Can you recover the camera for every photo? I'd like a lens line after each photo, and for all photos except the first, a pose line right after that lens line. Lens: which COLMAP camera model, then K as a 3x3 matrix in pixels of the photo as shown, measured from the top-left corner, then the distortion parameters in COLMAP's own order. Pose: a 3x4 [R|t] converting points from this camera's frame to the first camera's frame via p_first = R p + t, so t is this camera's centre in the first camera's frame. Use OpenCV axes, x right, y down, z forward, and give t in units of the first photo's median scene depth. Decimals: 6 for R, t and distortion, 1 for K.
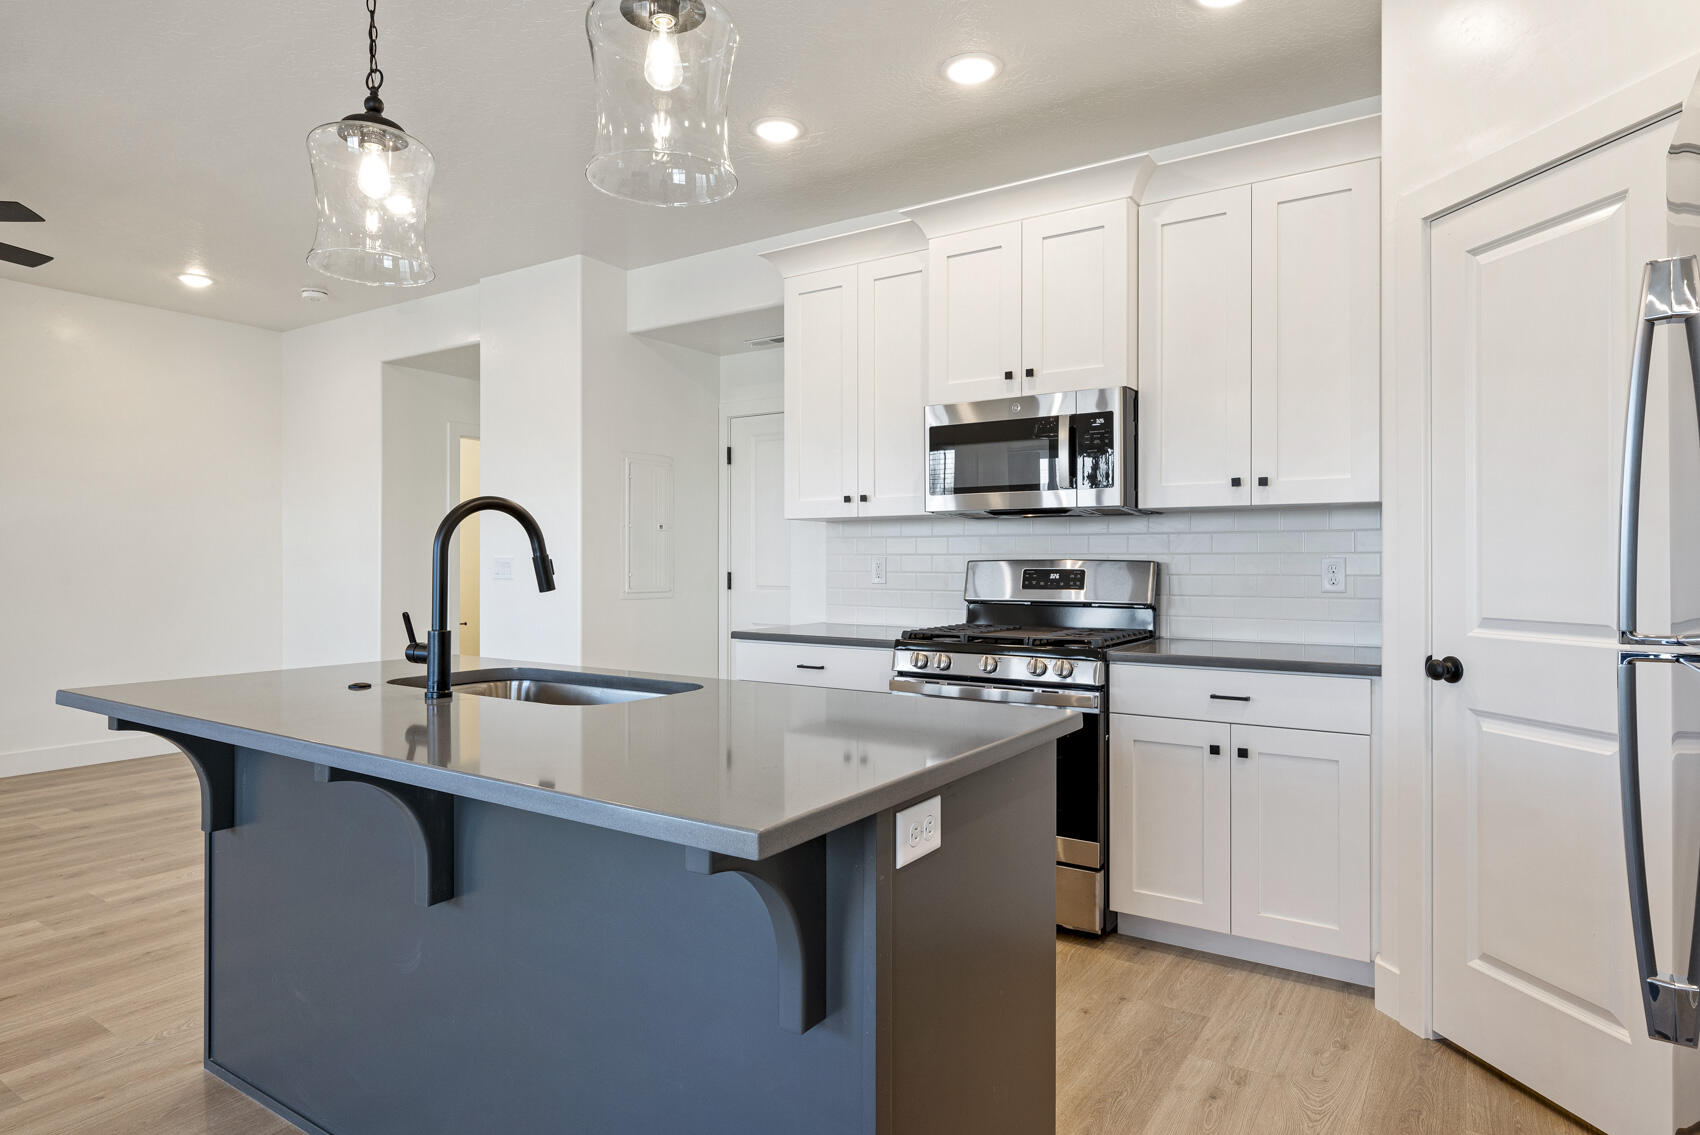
lens RADIAL K [[974.5, 0, 845.7], [0, 974.5, 556.9], [0, 0, 1]] dist [0.002699, -0.003276]
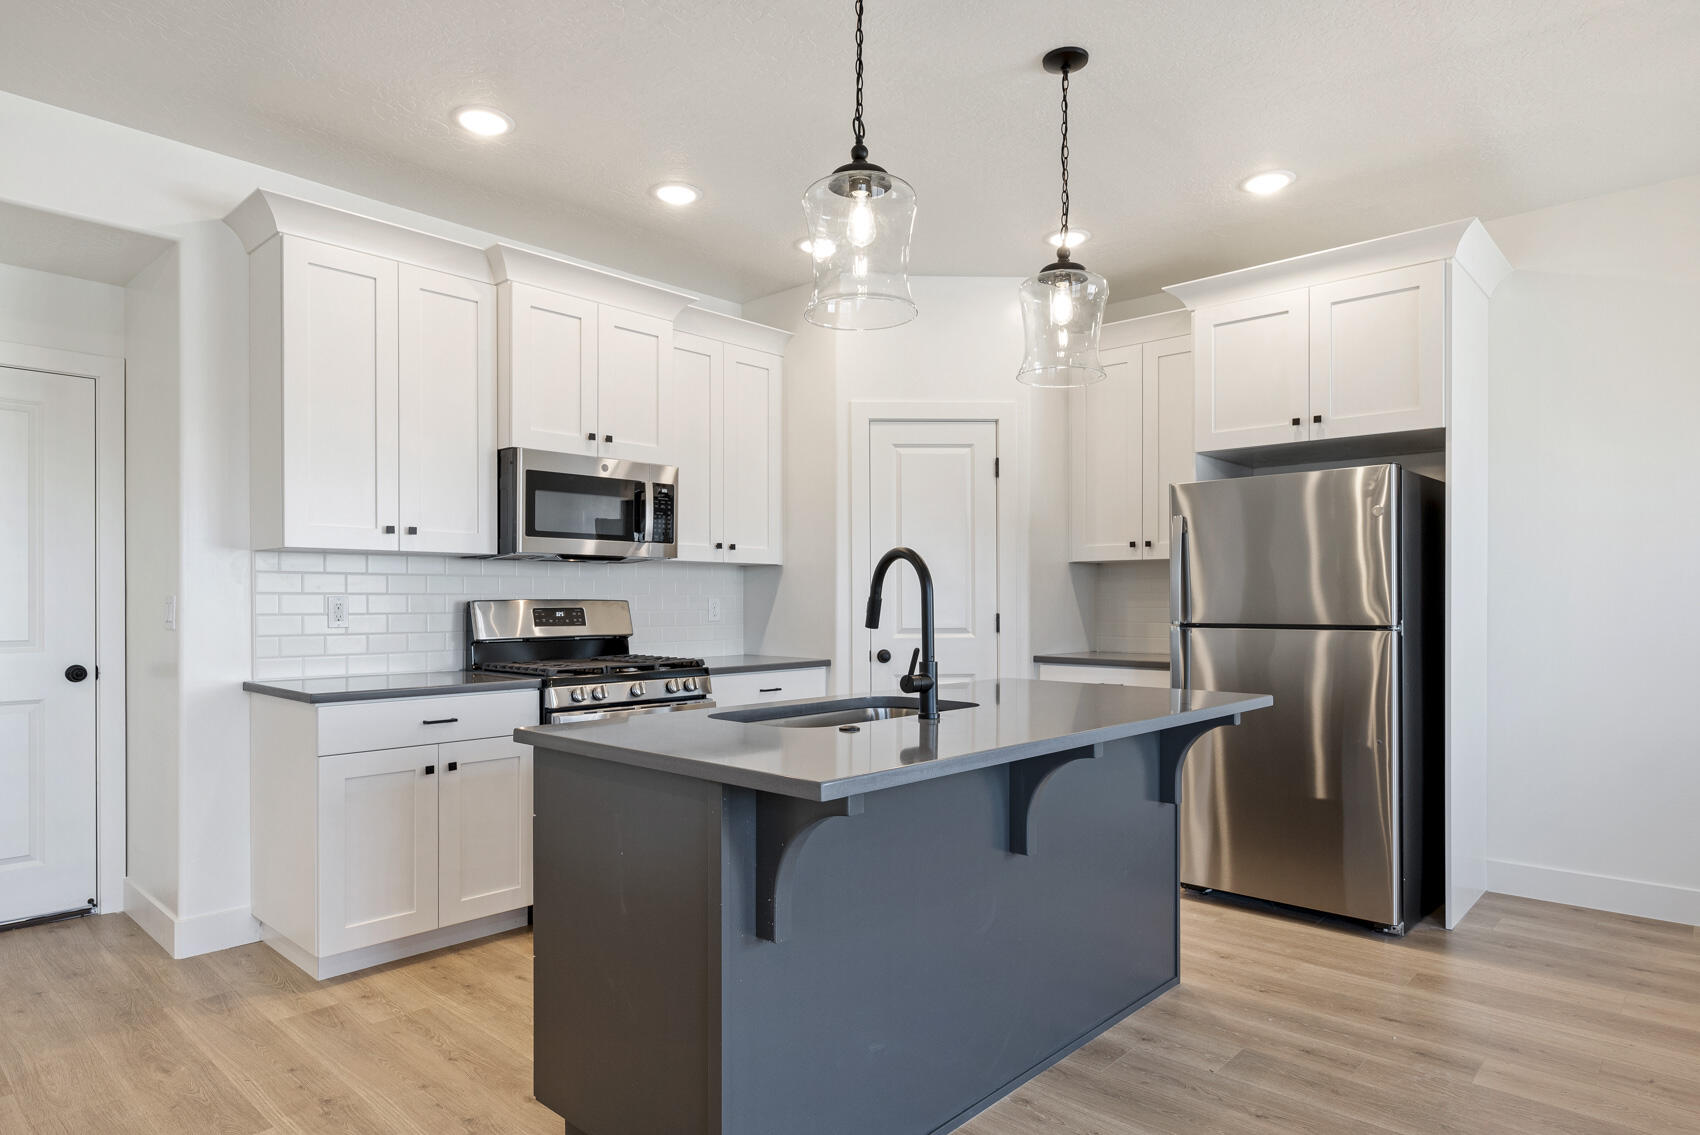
lens RADIAL K [[974.5, 0, 838.1], [0, 974.5, 605.2], [0, 0, 1]] dist [0.002699, -0.003276]
pose [[0.167248, -0.005856, 0.985897, -0.849252], [-0.003785, 0.999971, 0.006582, 0.000690], [-0.985908, -0.004833, 0.167221, 0.492327]]
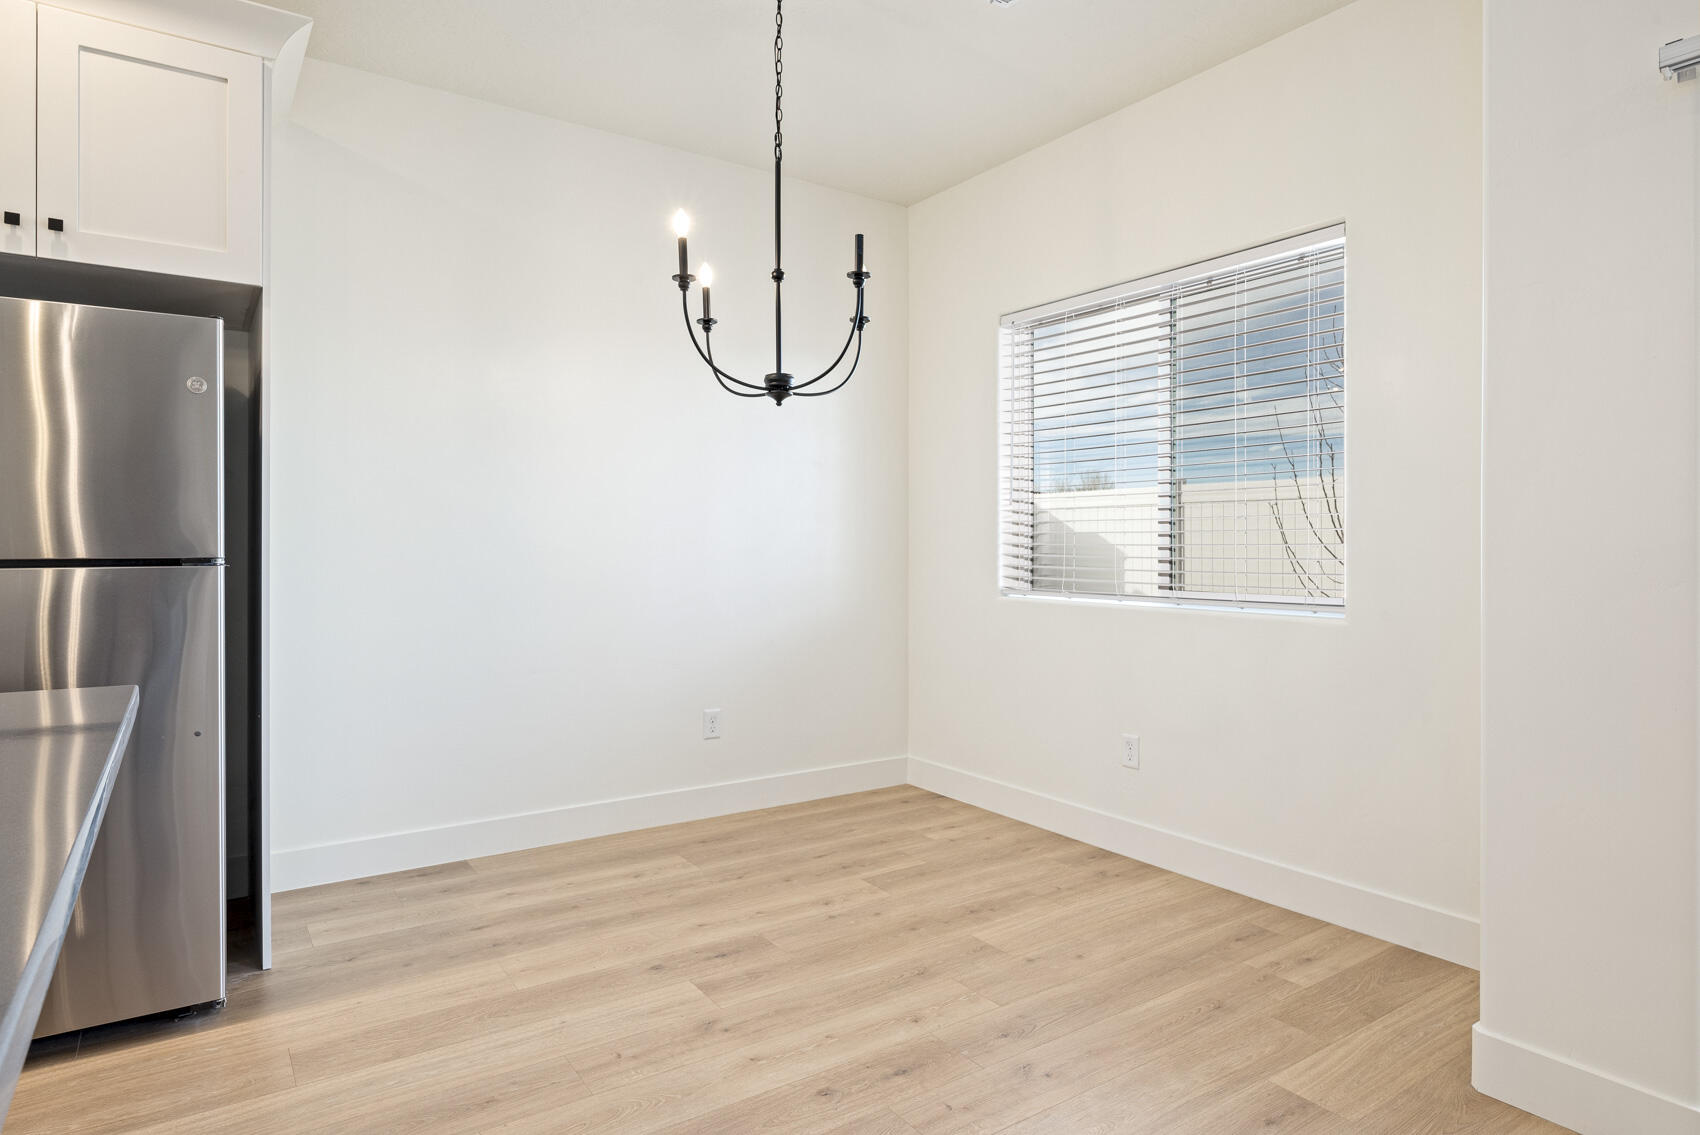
lens RADIAL K [[962.9, 0, 841.5], [0, 962.9, 557.0], [0, 0, 1]] dist [-0.001007, -0.000064]
pose [[-0.921752, -0.002816, 0.387770, -0.459255], [-0.002370, 0.999996, 0.001629, 0.021888], [-0.387773, 0.000583, -0.921755, 0.542556]]
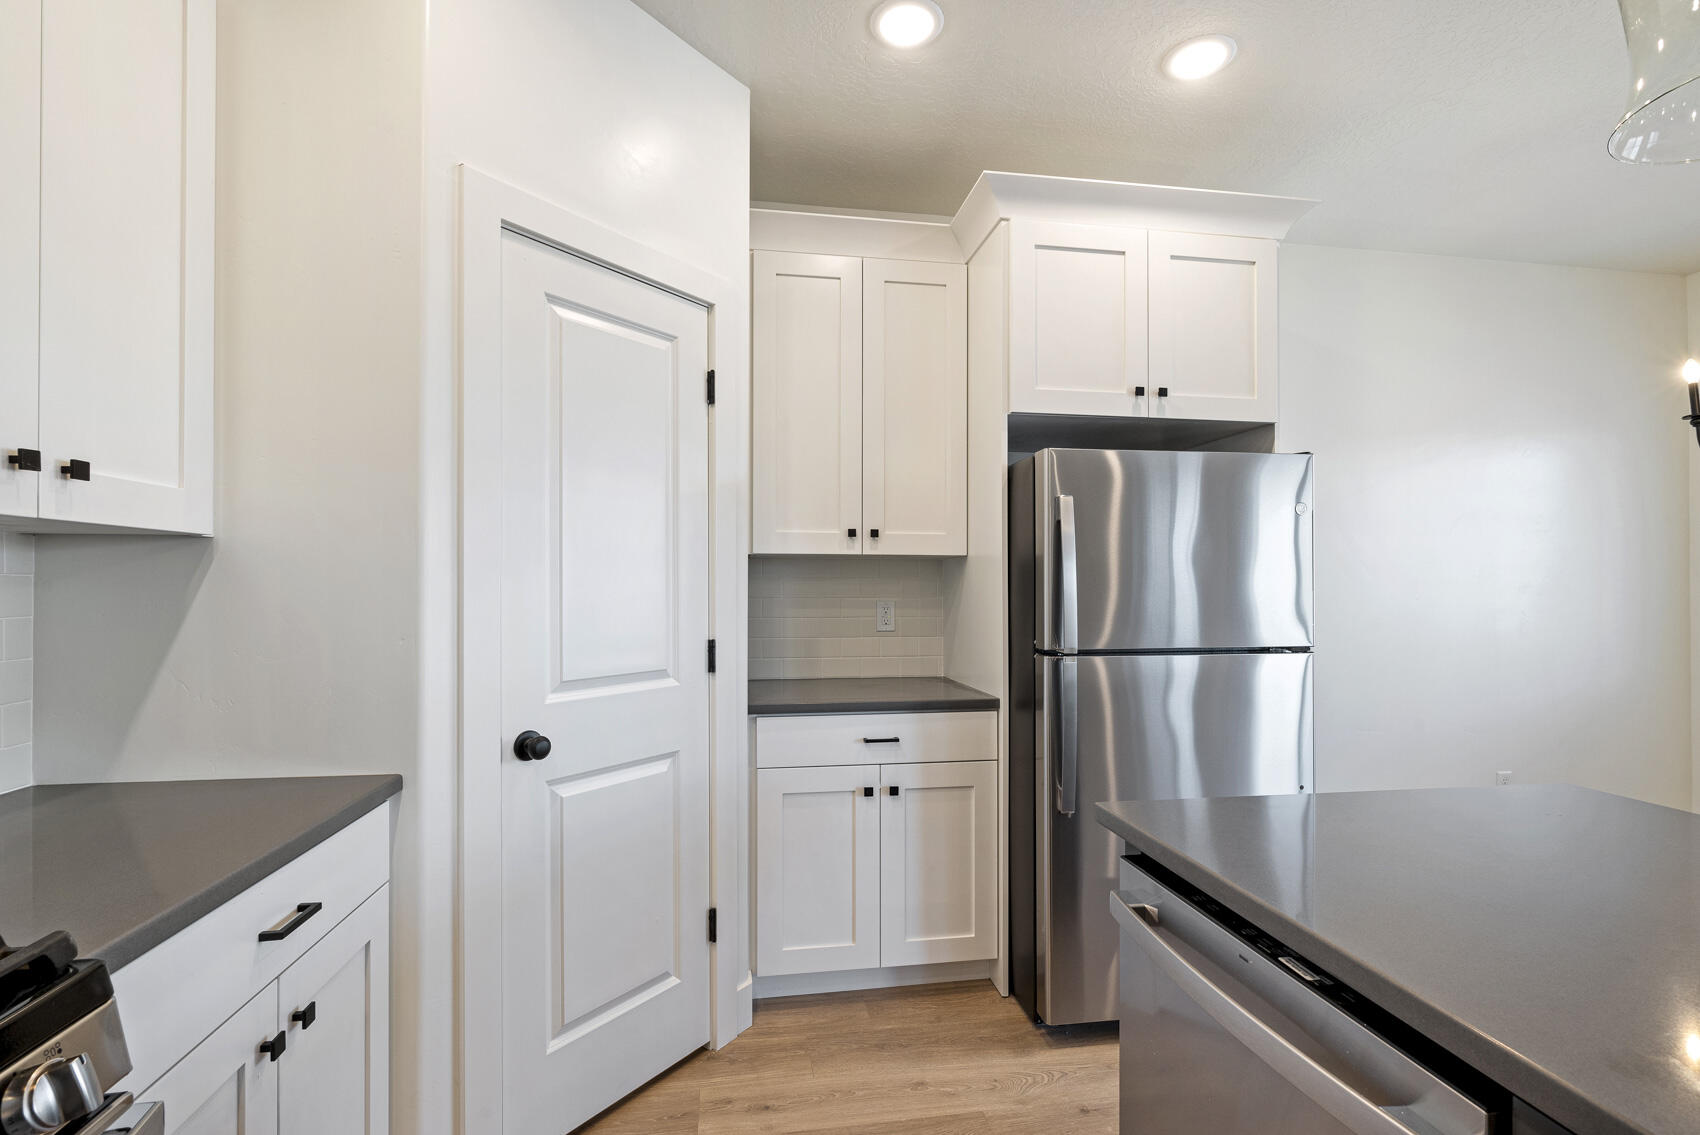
lens RADIAL K [[792.4, 0, 863.9], [0, 792.4, 584.3], [0, 0, 1]] dist [0.005681, -0.002735]
pose [[-0.675198, -0.001909, 0.737634, -0.083441], [-0.006452, 0.999974, -0.003318, -0.021294], [-0.737608, -0.007000, -0.675193, 0.816388]]
